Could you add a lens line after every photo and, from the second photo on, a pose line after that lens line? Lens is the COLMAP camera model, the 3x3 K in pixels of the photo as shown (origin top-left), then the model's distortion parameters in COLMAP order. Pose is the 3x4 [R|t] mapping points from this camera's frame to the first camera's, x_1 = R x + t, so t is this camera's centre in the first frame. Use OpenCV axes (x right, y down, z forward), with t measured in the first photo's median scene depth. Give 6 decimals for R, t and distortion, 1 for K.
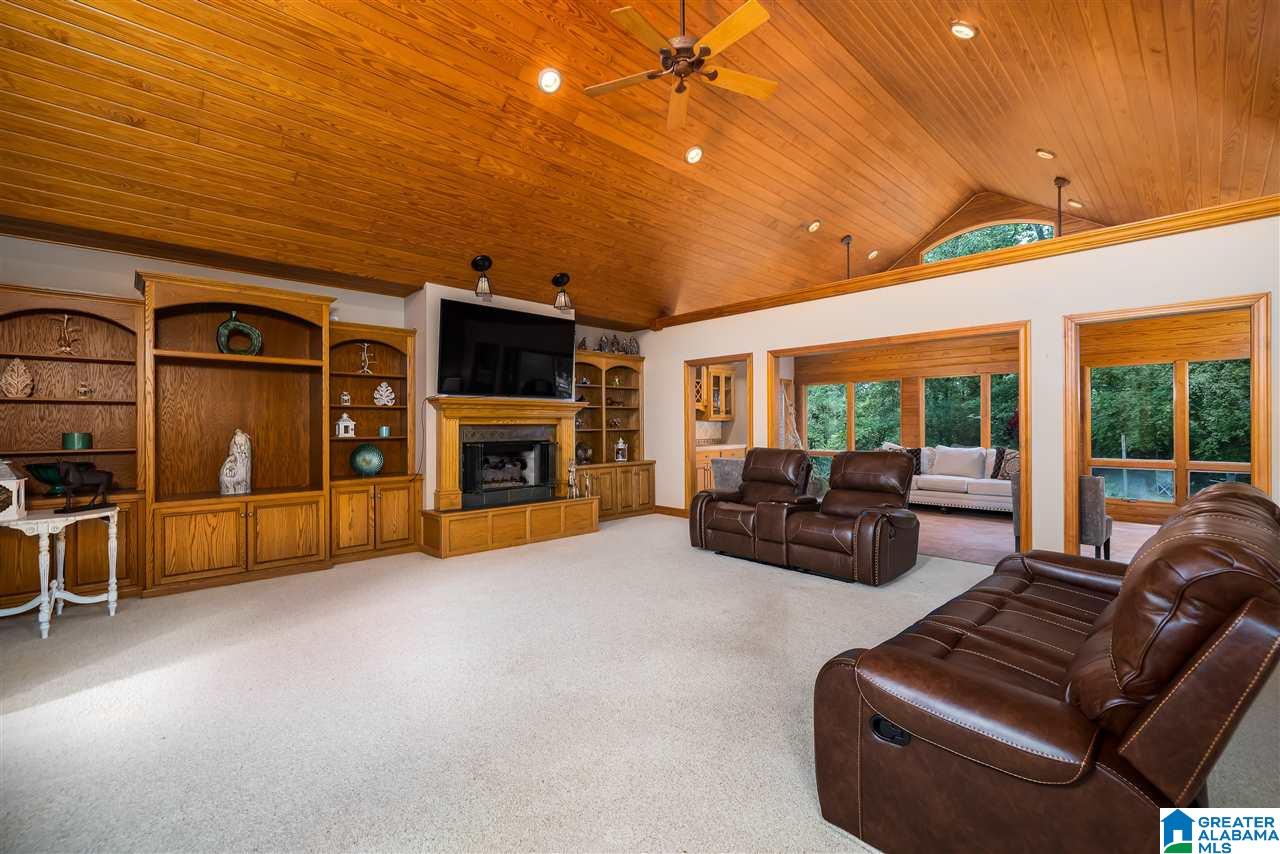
lens RADIAL K [[542.8, 0, 641.2], [0, 542.8, 423.8], [0, 0, 1]] dist [-0.000874, -0.000028]
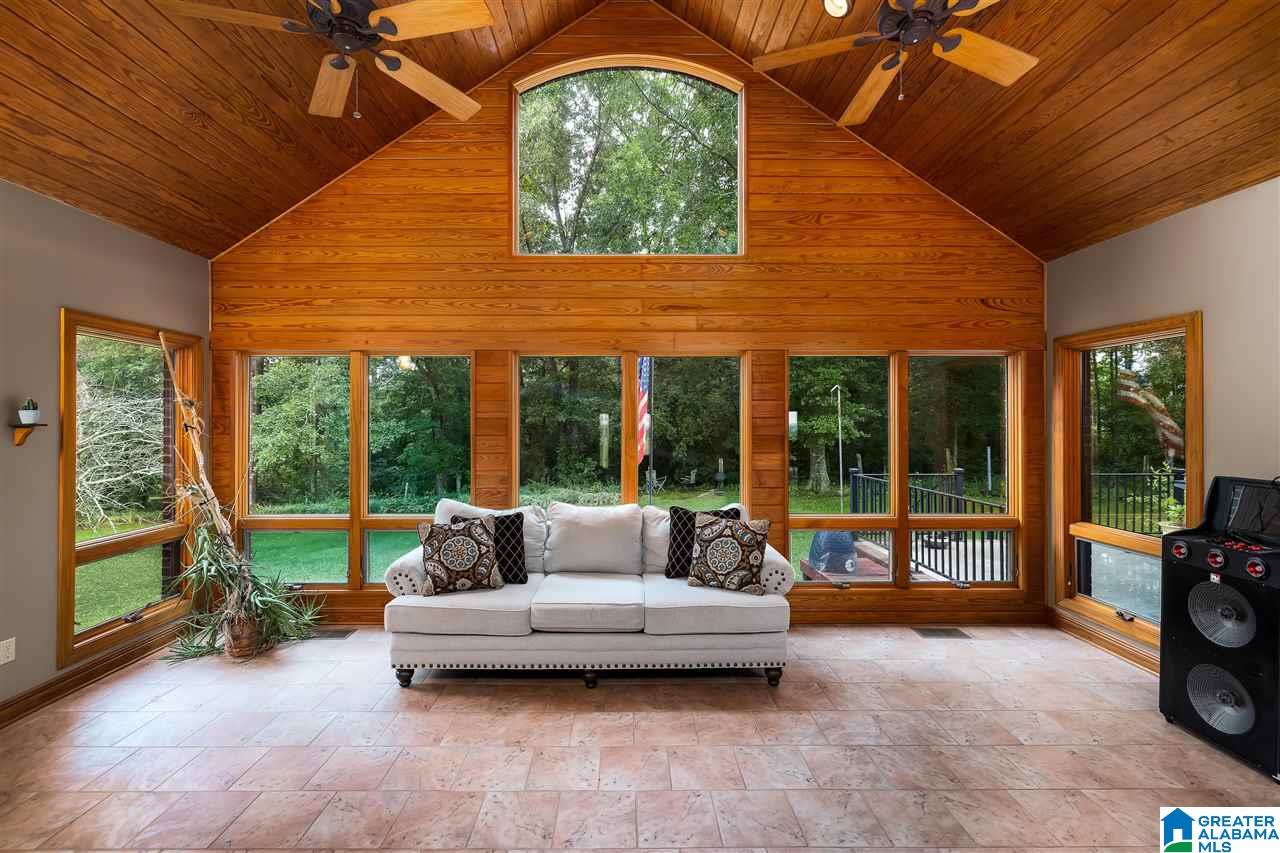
lens RADIAL K [[554.3, 0, 611.2], [0, 554.3, 422.7], [0, 0, 1]] dist [-0.000345, -0.000010]
pose [[0.708986, 0.005630, 0.705200, 0.391710], [-0.005744, 0.999981, -0.002208, -0.041105], [-0.705200, -0.002485, 0.709005, 0.980578]]
